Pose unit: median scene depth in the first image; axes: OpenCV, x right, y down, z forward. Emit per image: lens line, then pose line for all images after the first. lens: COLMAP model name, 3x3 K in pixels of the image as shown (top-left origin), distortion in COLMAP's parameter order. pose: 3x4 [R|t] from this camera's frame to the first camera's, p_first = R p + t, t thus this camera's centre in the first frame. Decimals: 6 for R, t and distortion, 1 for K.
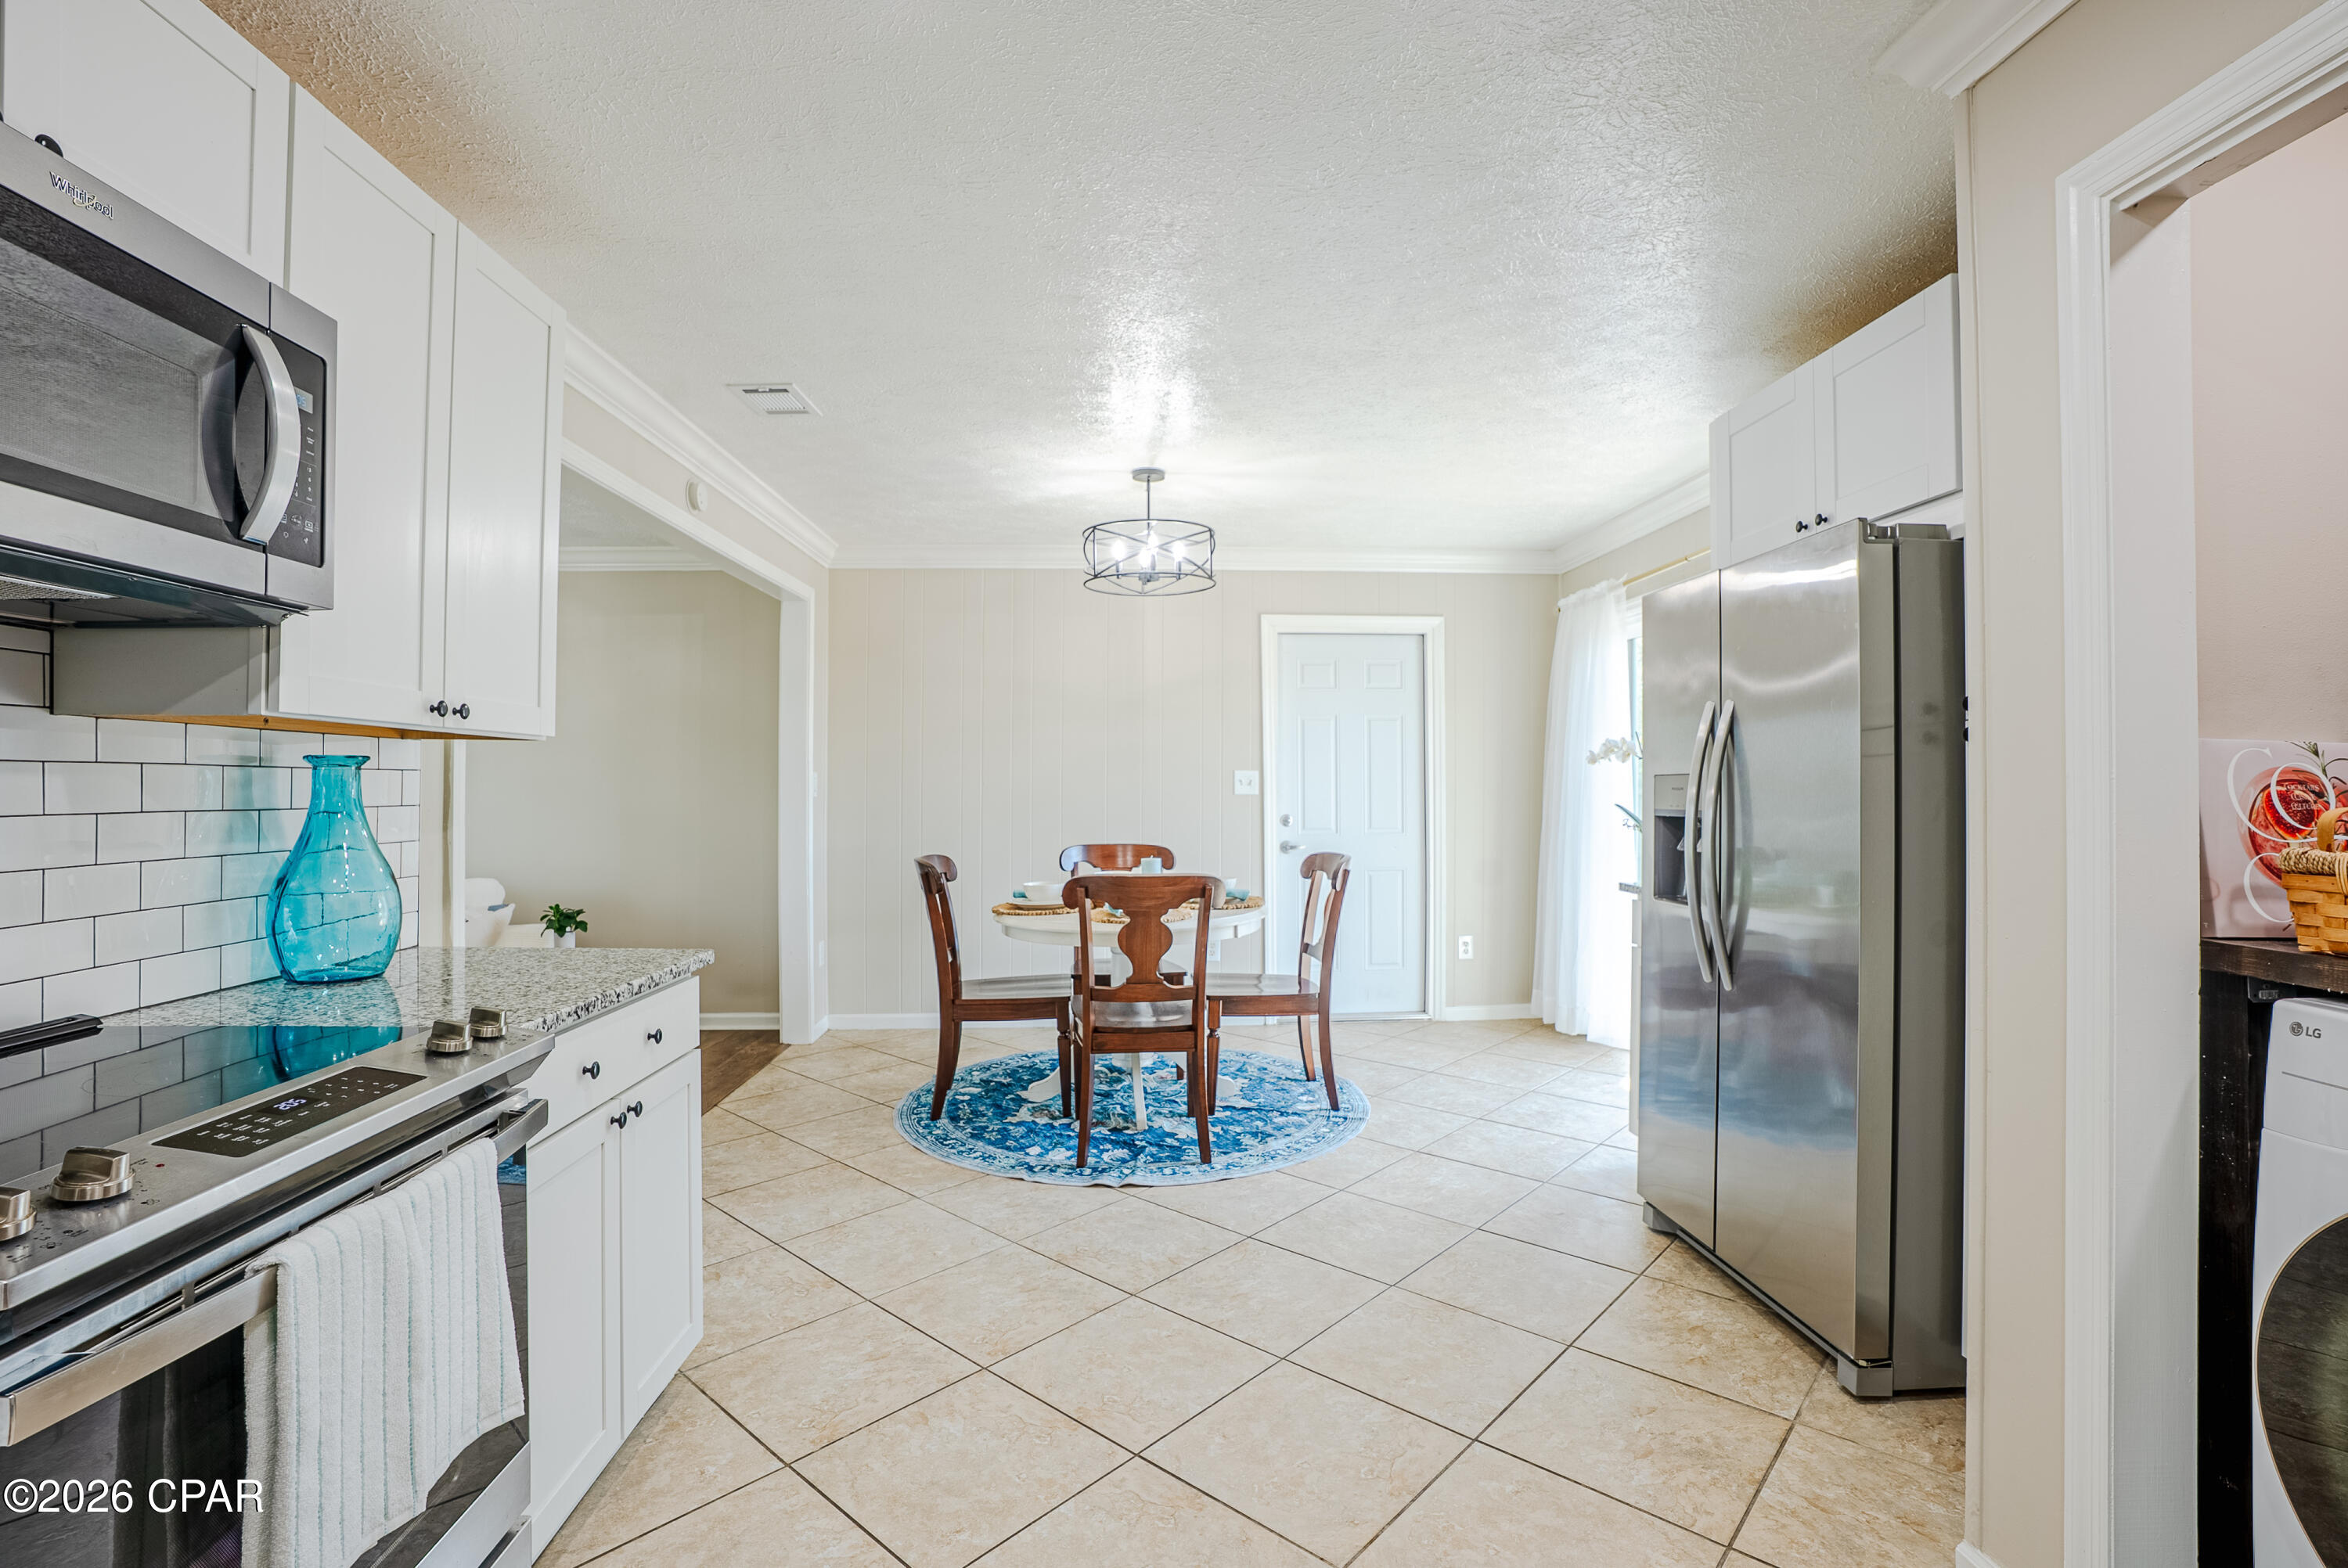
lens RADIAL K [[1087.2, 0, 1181.0], [0, 1087.2, 781.3], [0, 0, 1]] dist [-0.069516, 0.025914]
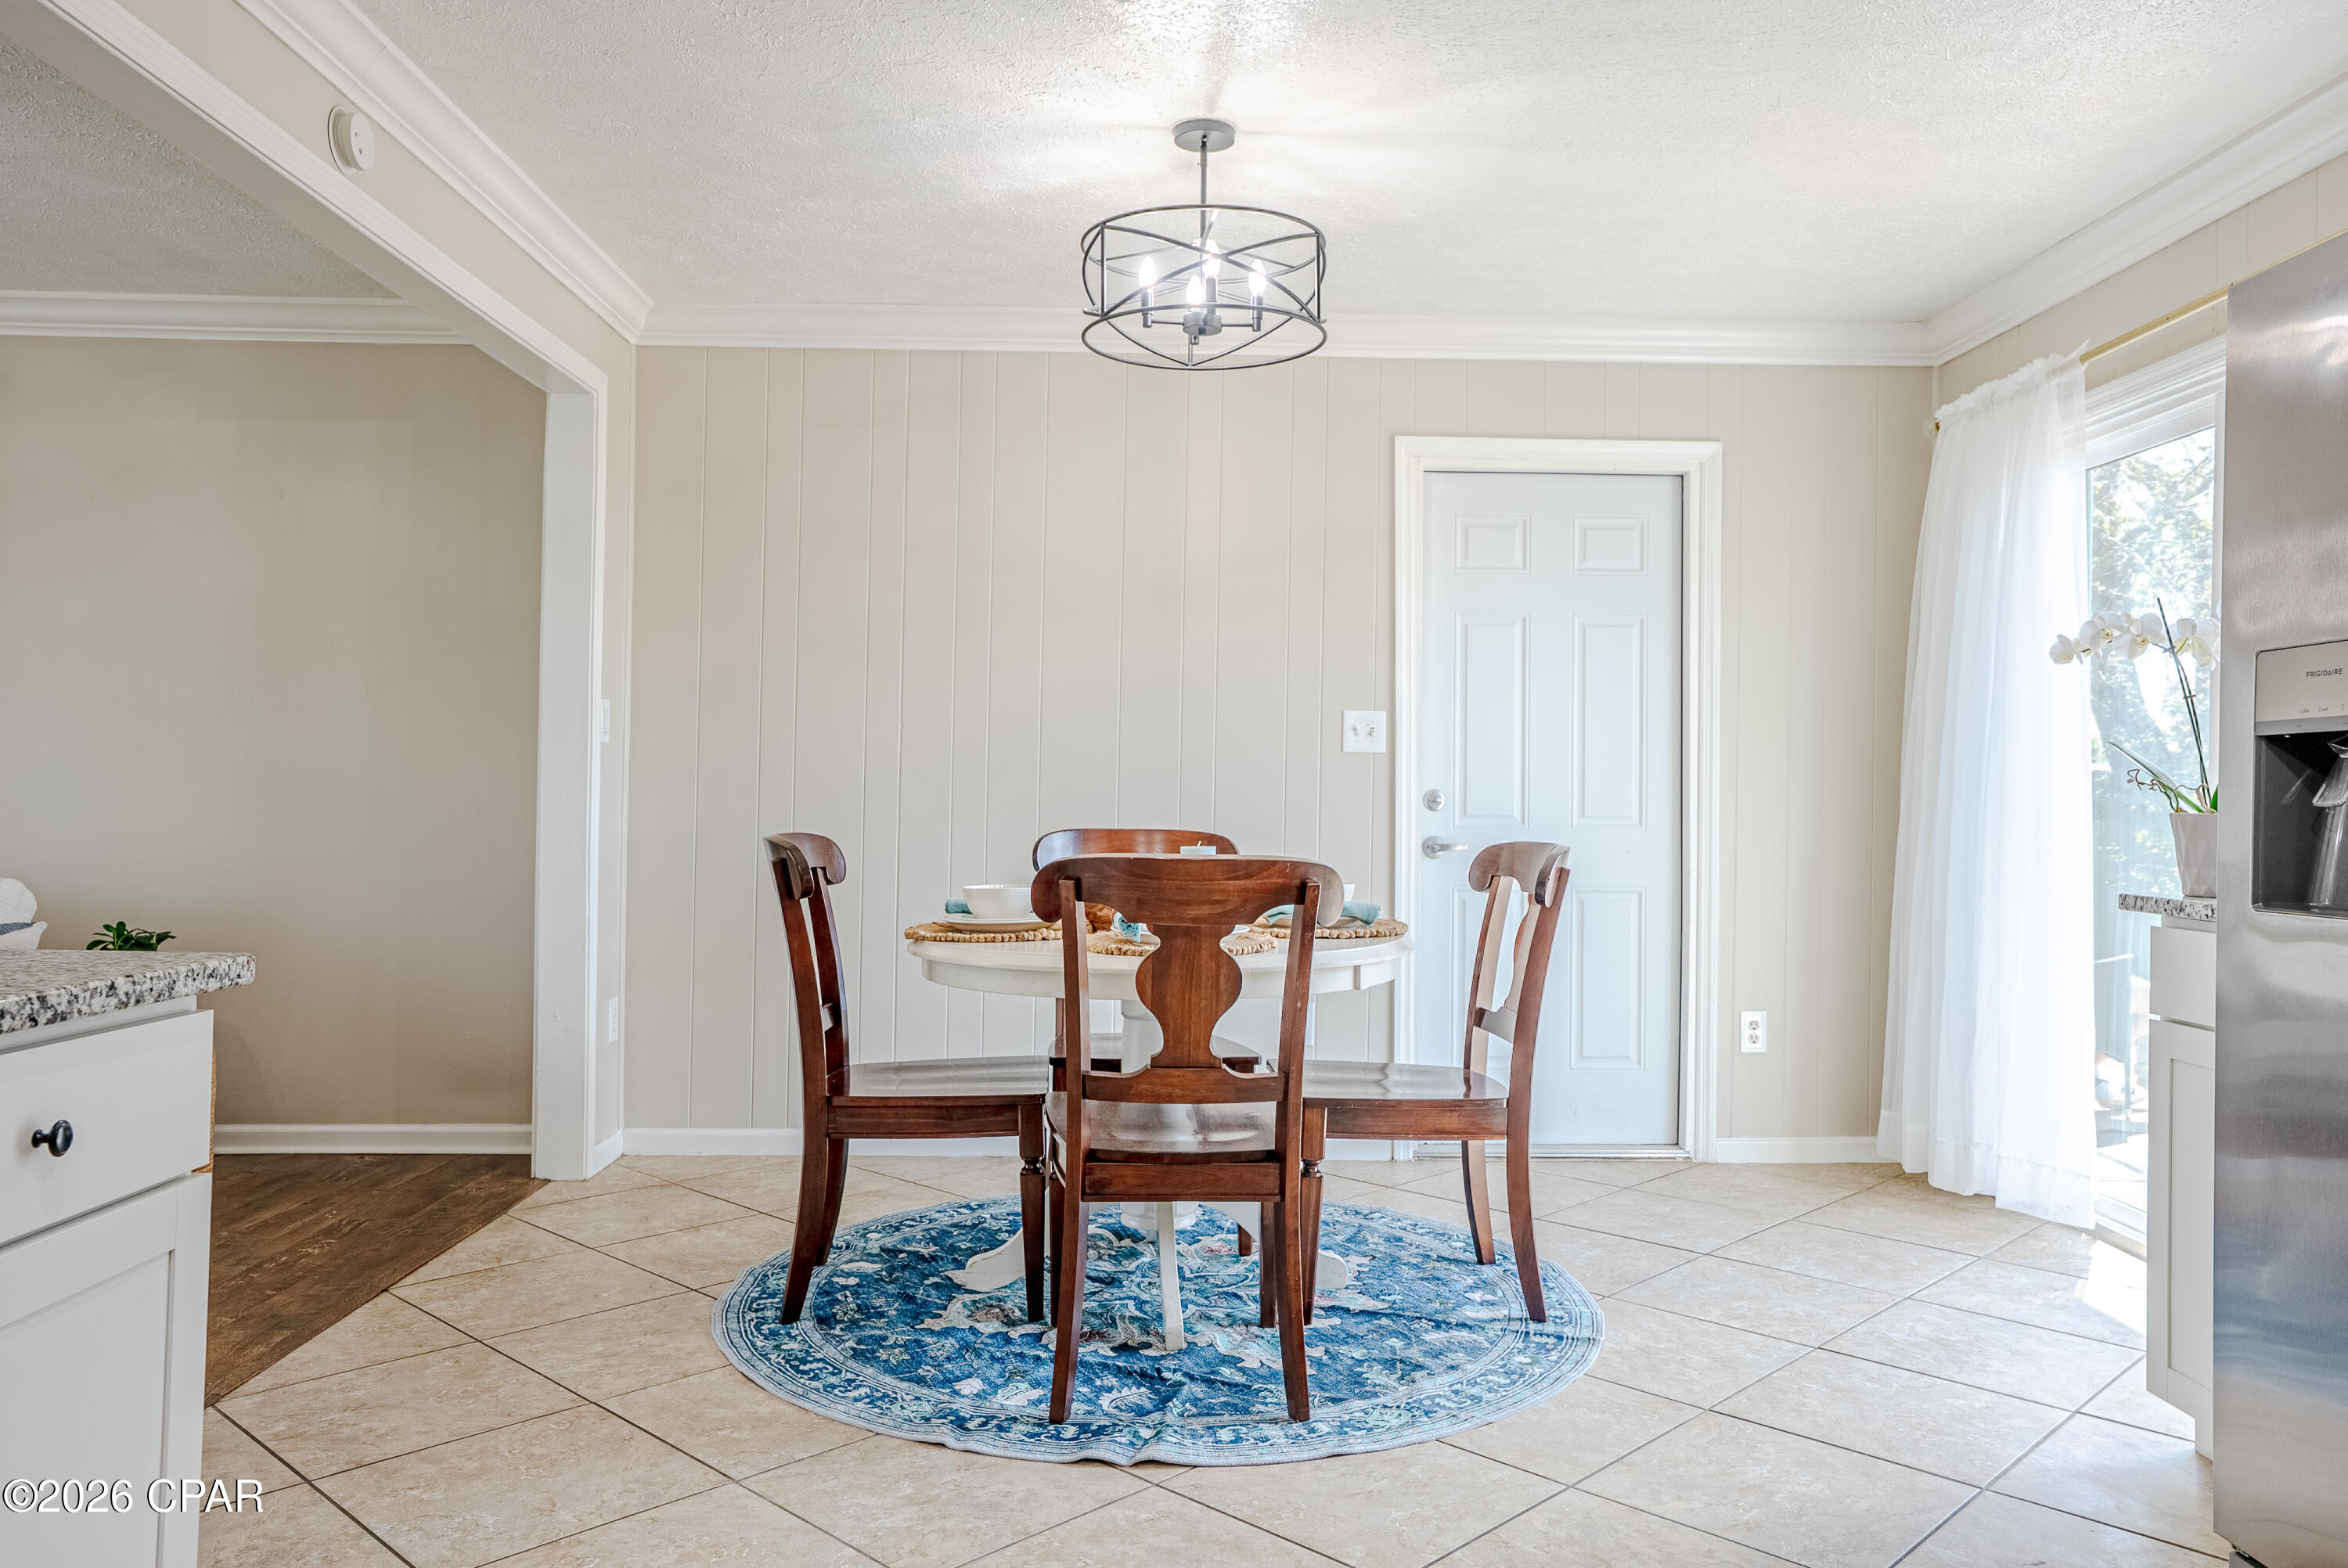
lens RADIAL K [[1667.8, 0, 1179.4], [0, 1667.8, 781.7], [0, 0, 1]] dist [0.012293, 0.006698]
pose [[0.999363, 0.014405, -0.032657, -0.010477], [-0.014613, 0.999874, -0.006130, 0.045371], [0.032564, 0.006604, 0.999448, 0.164731]]
